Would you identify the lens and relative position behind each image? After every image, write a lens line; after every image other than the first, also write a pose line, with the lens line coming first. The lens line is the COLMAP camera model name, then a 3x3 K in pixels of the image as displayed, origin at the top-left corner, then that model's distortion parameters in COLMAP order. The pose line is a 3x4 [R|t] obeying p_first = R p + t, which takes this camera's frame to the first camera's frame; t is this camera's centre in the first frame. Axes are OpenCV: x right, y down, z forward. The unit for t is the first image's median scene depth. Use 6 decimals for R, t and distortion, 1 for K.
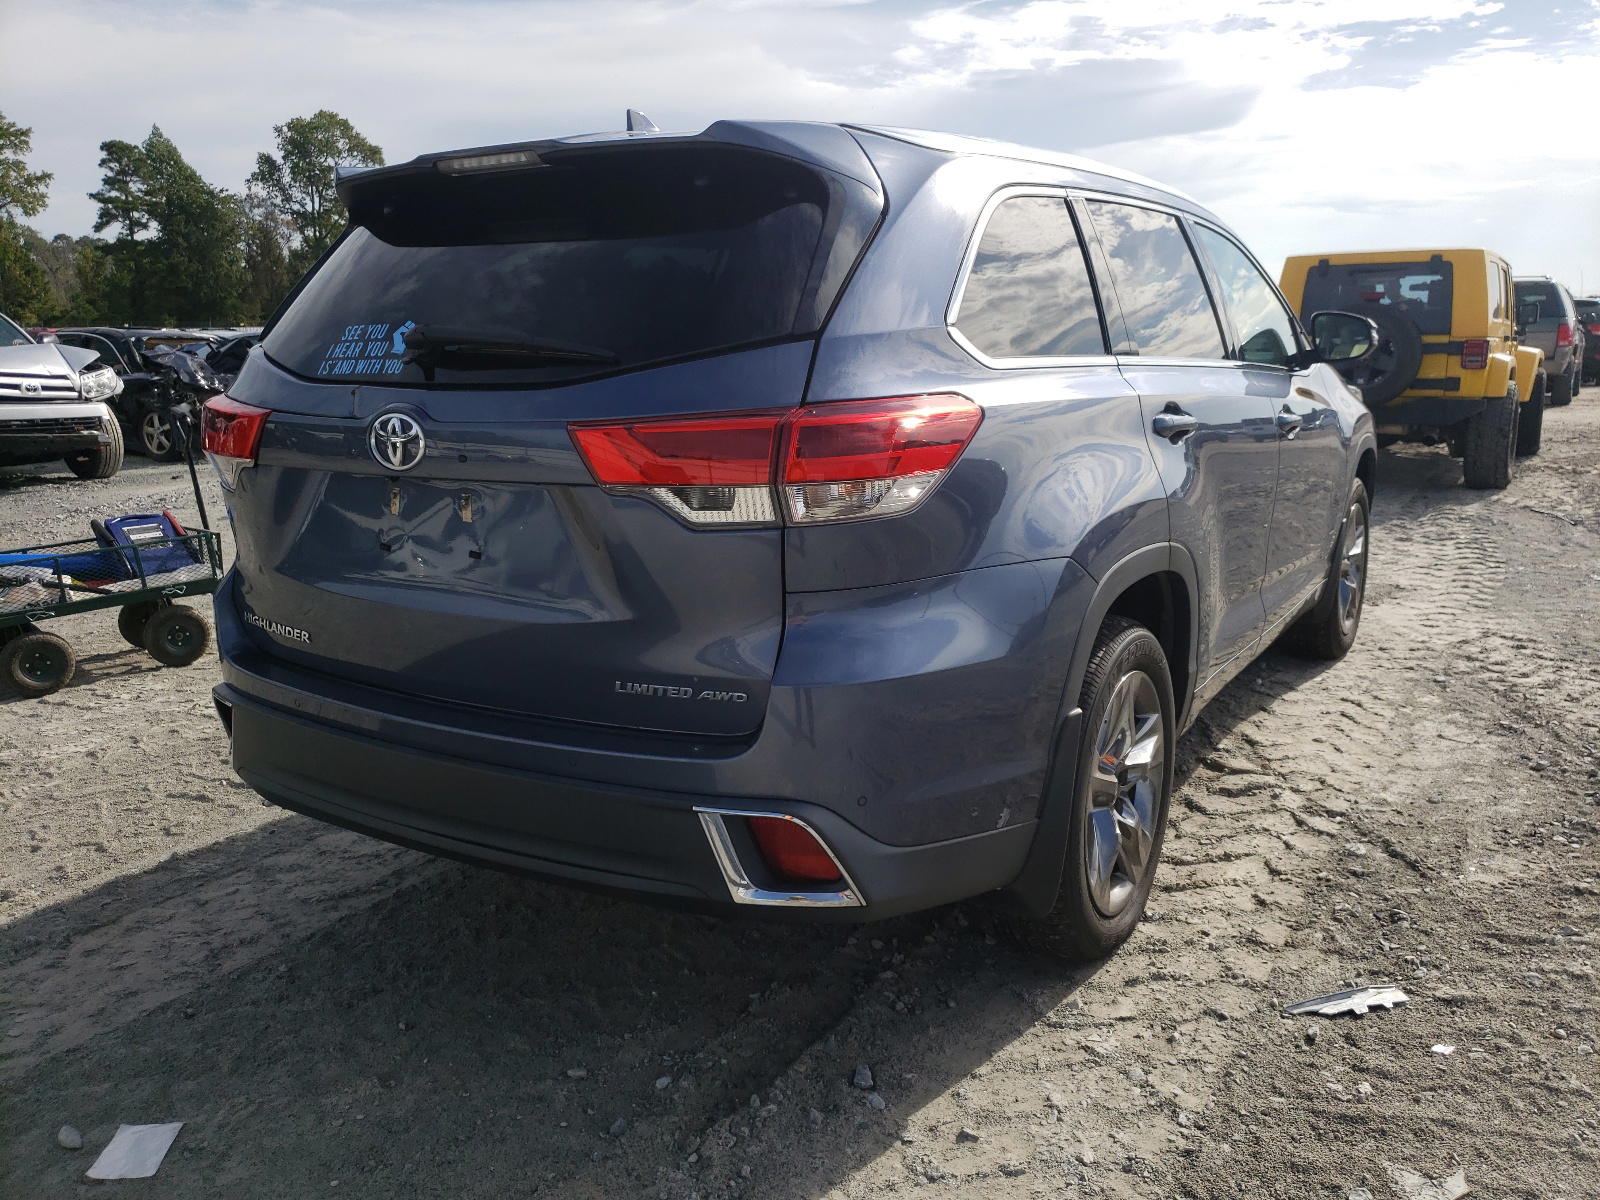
lens RADIAL K [[1199.9, 0, 793.0], [0, 1199.9, 607.8], [0, 0, 1]] dist [-0.000844, 0.000067]
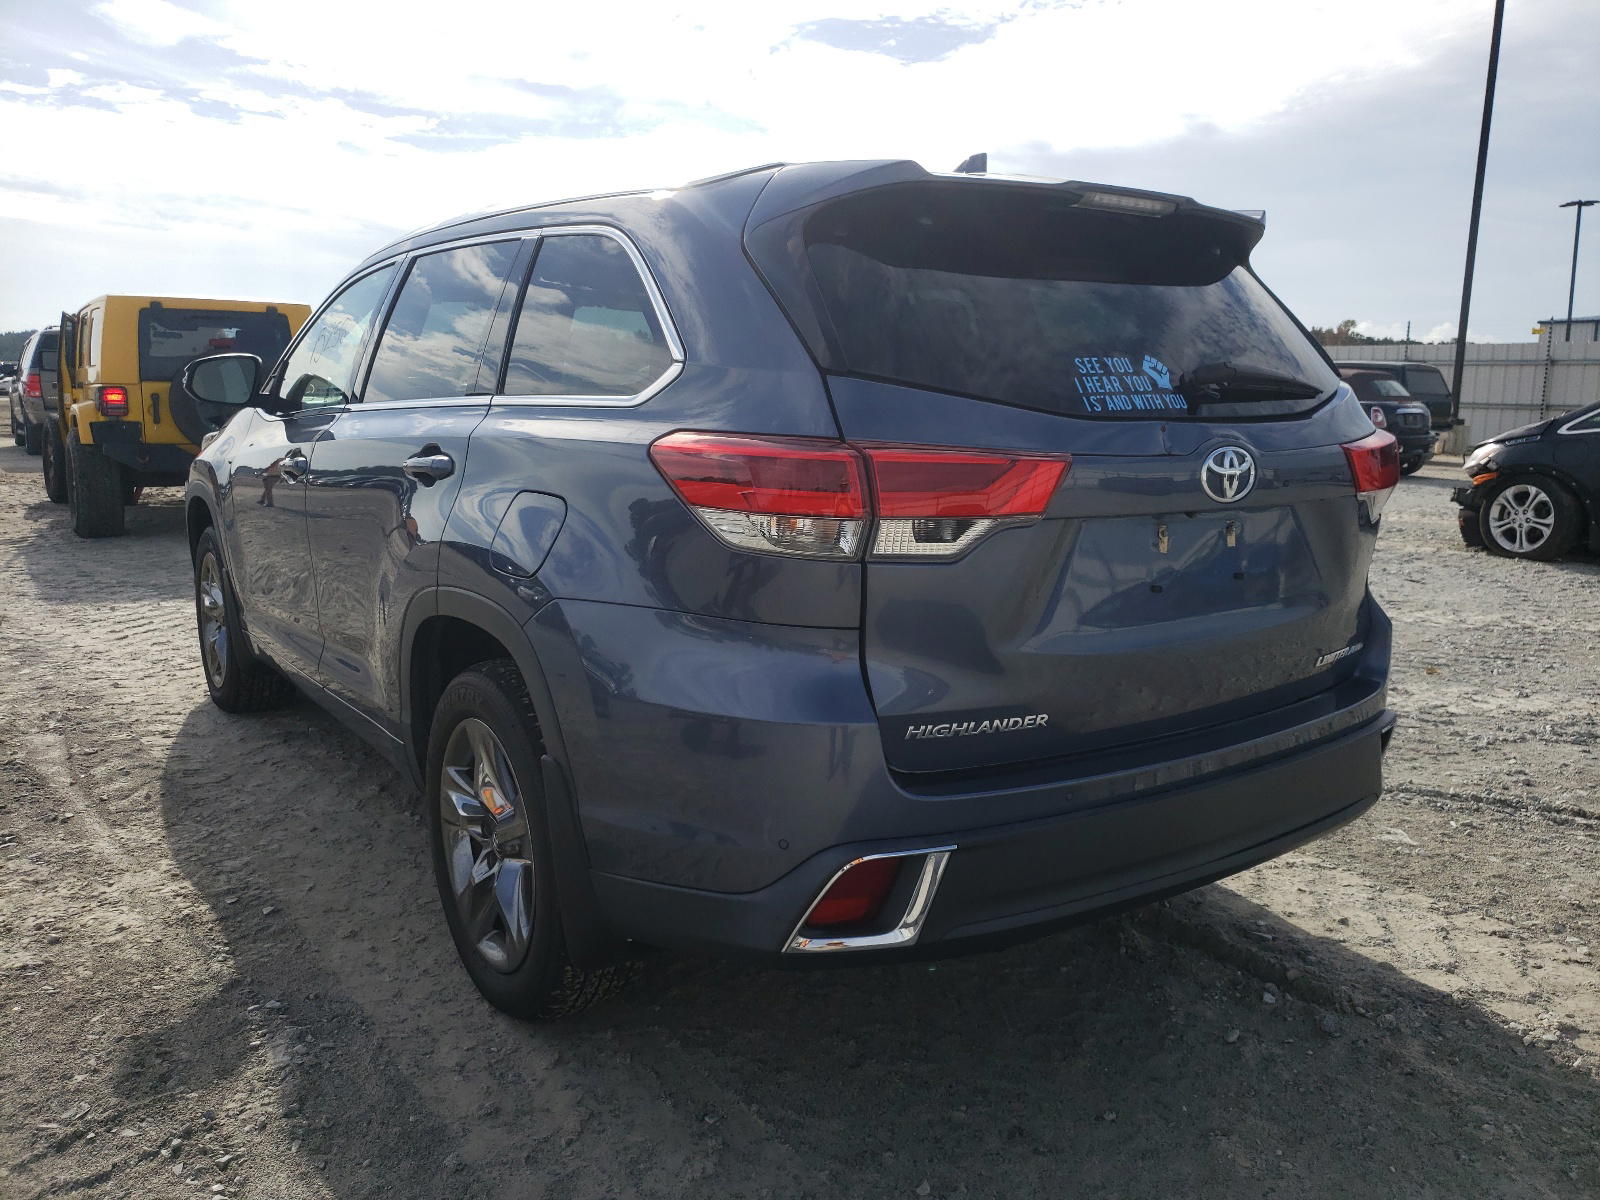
lens RADIAL K [[1199.9, 0, 791.5], [0, 1199.9, 595.2], [0, 0, 1]] dist [-0.000844, 0.000067]
pose [[0.434136, -0.142236, 0.889547, -1.386020], [0.184457, 0.980570, 0.066768, -0.171706], [-0.881760, 0.135097, 0.451938, 0.868767]]
